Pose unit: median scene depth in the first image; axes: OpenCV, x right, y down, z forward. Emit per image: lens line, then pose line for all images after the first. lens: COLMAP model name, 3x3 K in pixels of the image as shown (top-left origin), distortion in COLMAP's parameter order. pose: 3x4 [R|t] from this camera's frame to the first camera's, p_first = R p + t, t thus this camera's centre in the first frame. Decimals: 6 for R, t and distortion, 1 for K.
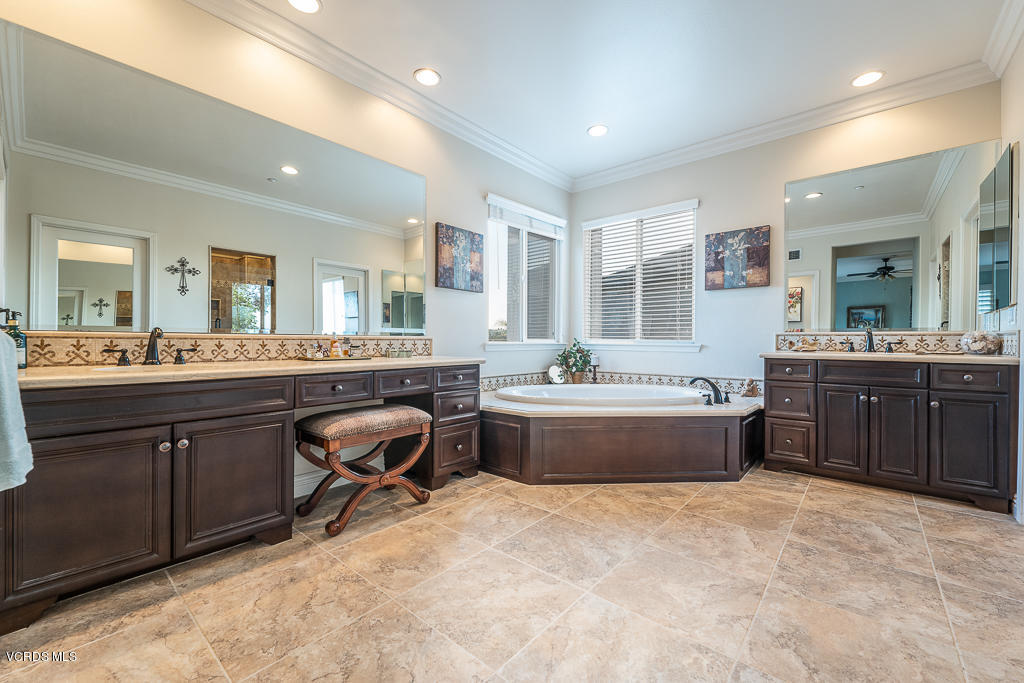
lens RADIAL K [[415.2, 0, 512.0], [0, 415.2, 341.5], [0, 0, 1]] dist [0.002946, 0.000127]
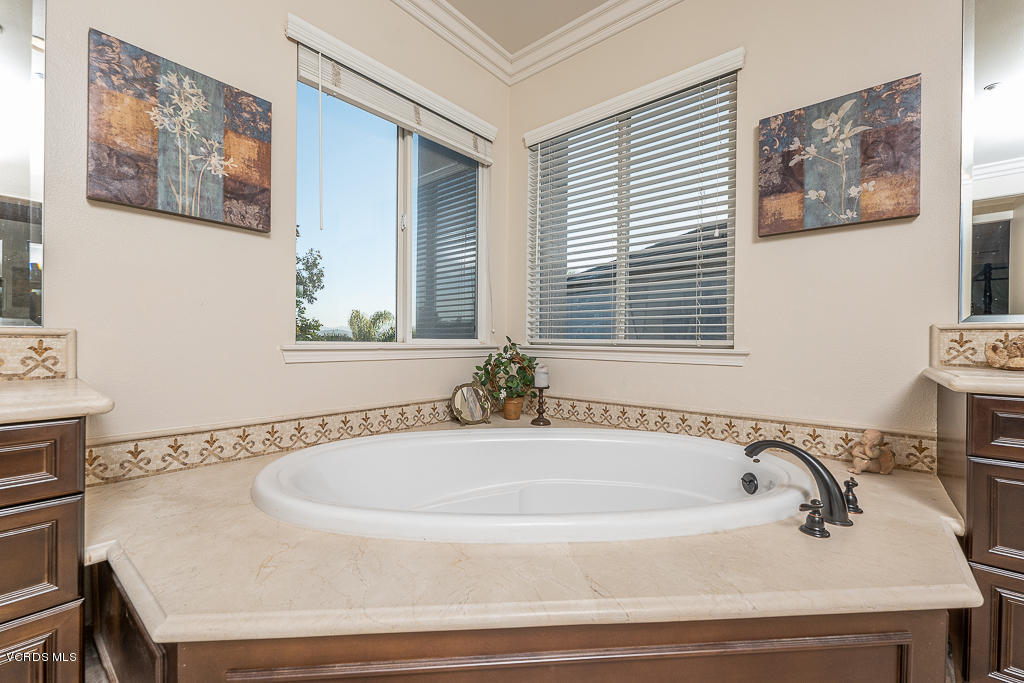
lens RADIAL K [[415.2, 0, 512.0], [0, 415.2, 341.5], [0, 0, 1]] dist [0.002946, 0.000127]
pose [[0.999673, 0.001677, 0.025505, 0.173692], [-0.001722, 0.999997, 0.001724, -0.003109], [-0.025502, -0.001767, 0.999673, 0.541756]]
